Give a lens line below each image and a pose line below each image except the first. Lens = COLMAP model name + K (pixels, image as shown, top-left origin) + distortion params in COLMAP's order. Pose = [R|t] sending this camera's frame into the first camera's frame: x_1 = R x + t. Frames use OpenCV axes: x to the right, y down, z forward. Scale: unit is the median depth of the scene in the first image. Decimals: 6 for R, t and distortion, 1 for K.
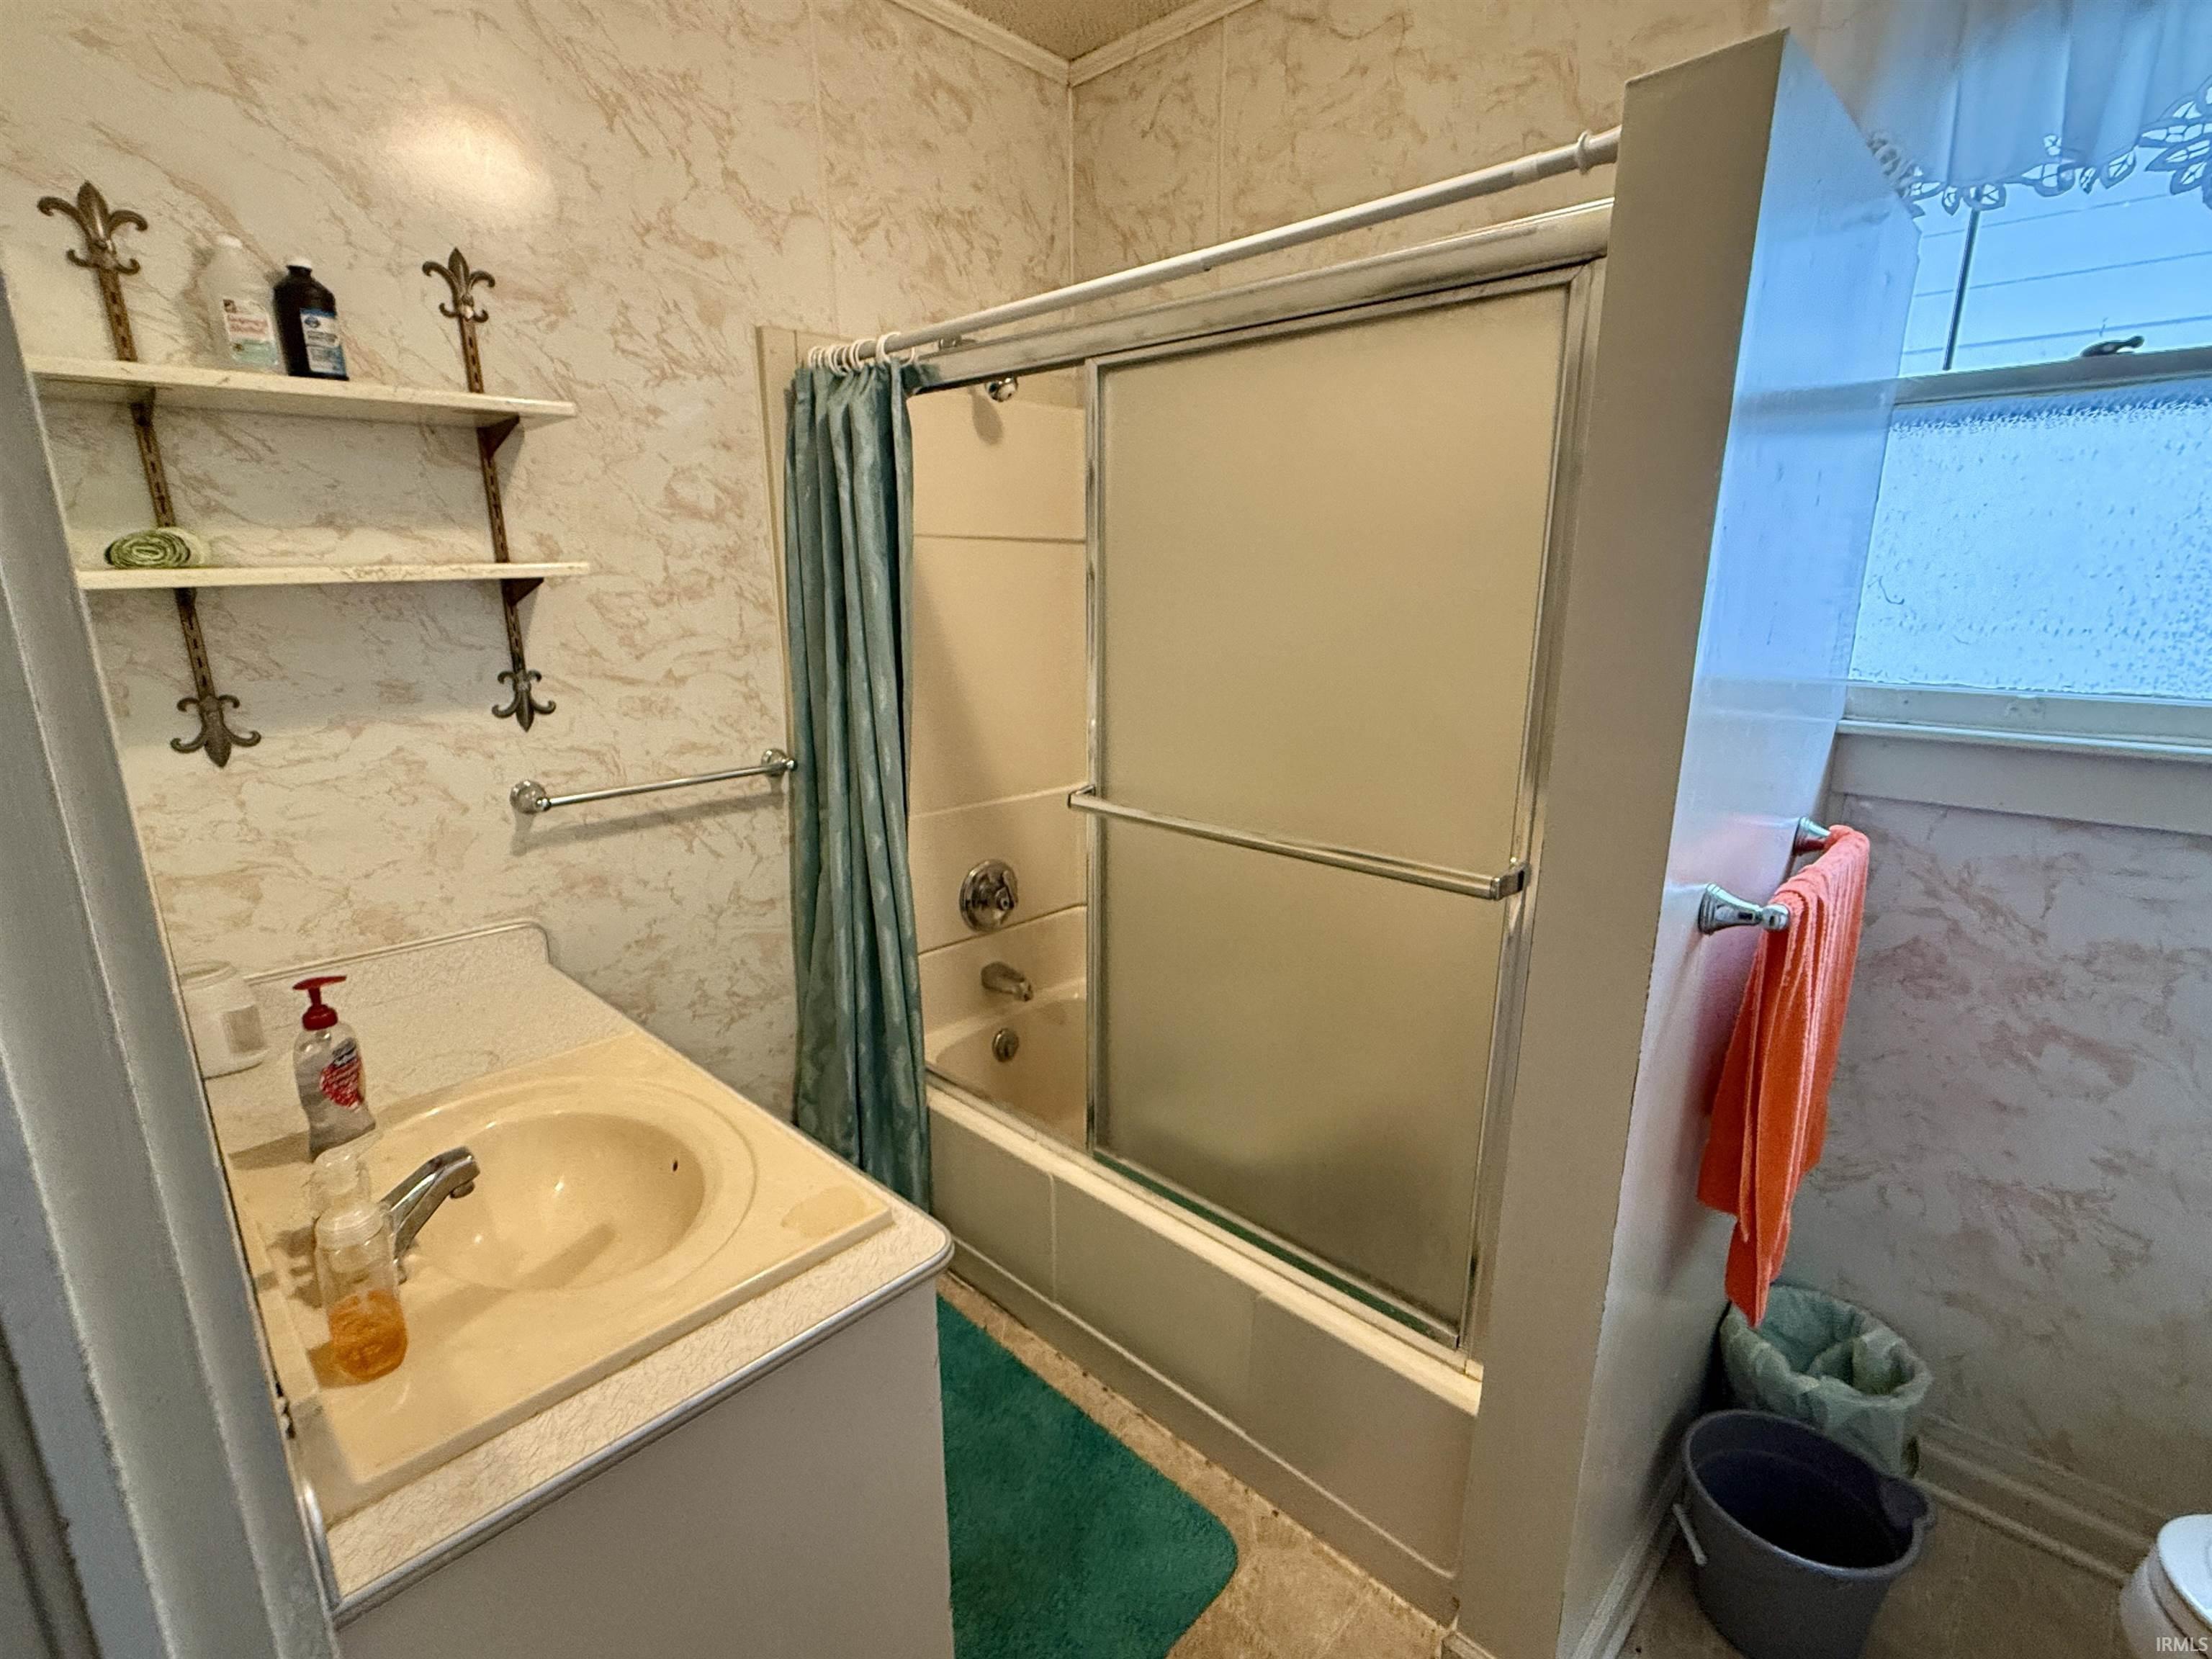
lens RADIAL K [[1034.2, 0, 1105.3], [0, 1034.2, 831.9], [0, 0, 1]] dist [-0.000306, -0.000028]
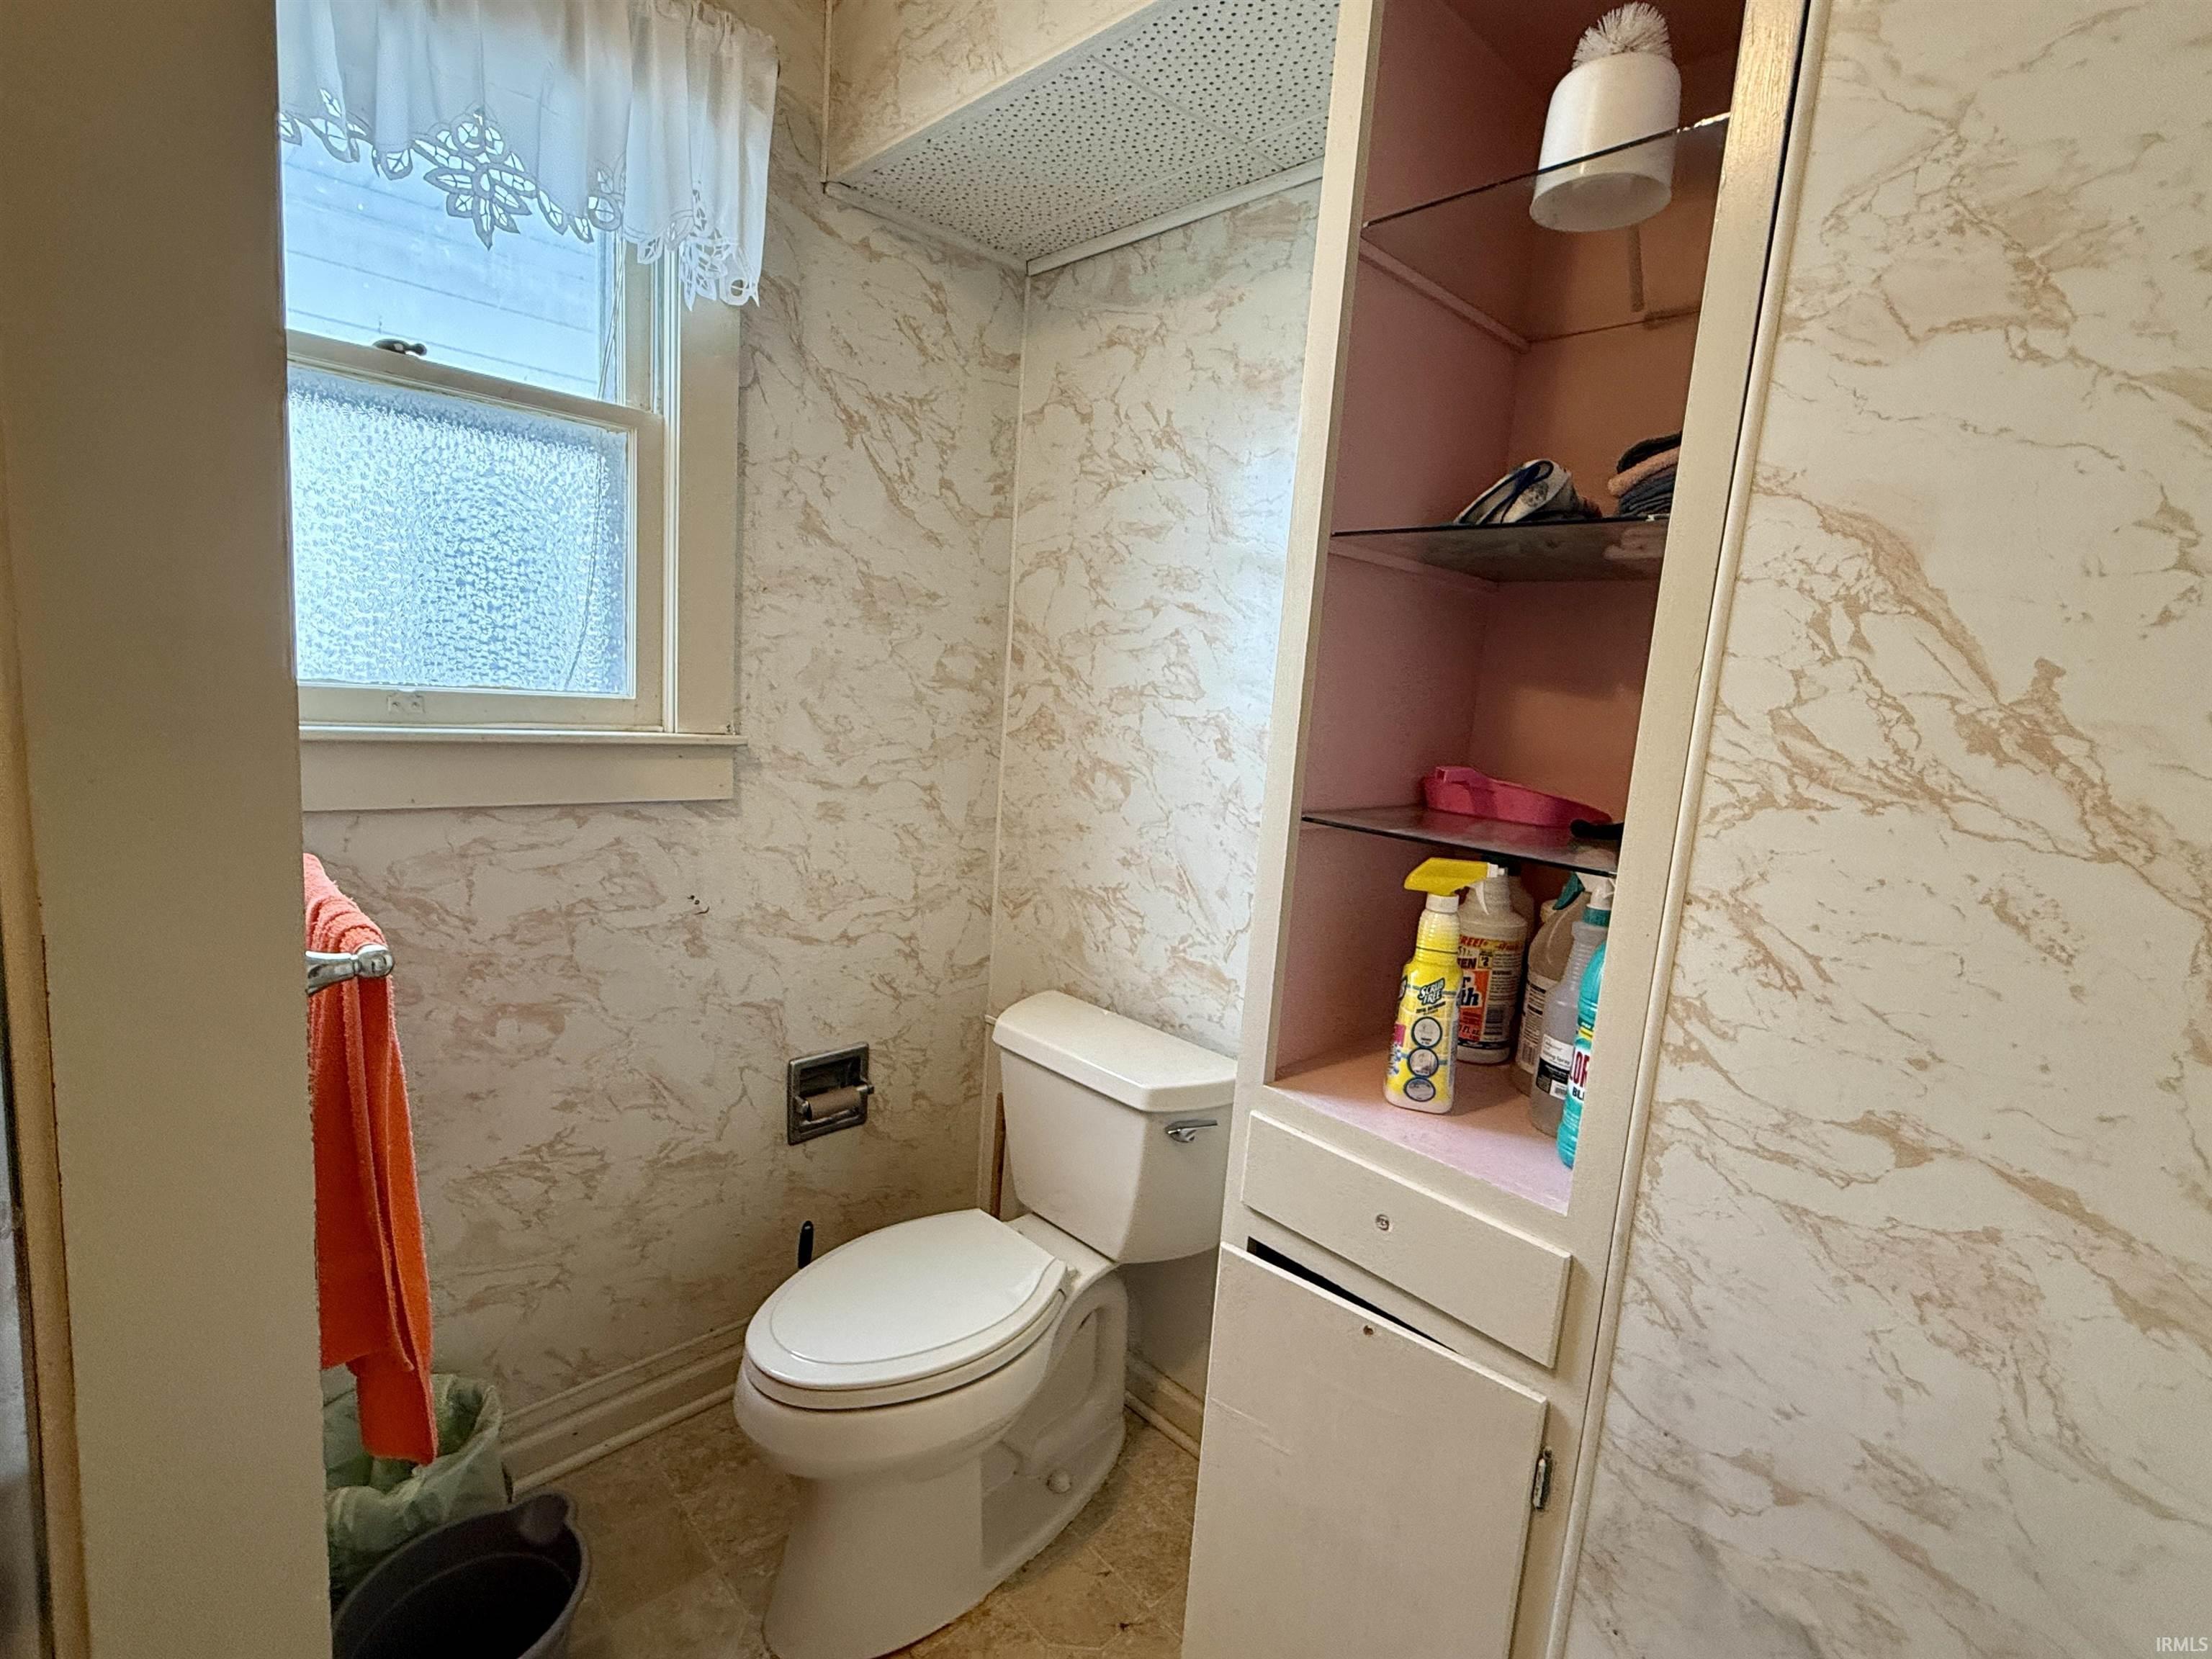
lens RADIAL K [[1034.2, 0, 1104.2], [0, 1034.2, 829.3], [0, 0, 1]] dist [-0.000306, -0.000028]
pose [[0.035231, -0.144336, 0.988901, -0.074292], [0.165853, 0.976639, 0.136638, -0.026152], [-0.985521, 0.159198, 0.058346, 0.307355]]
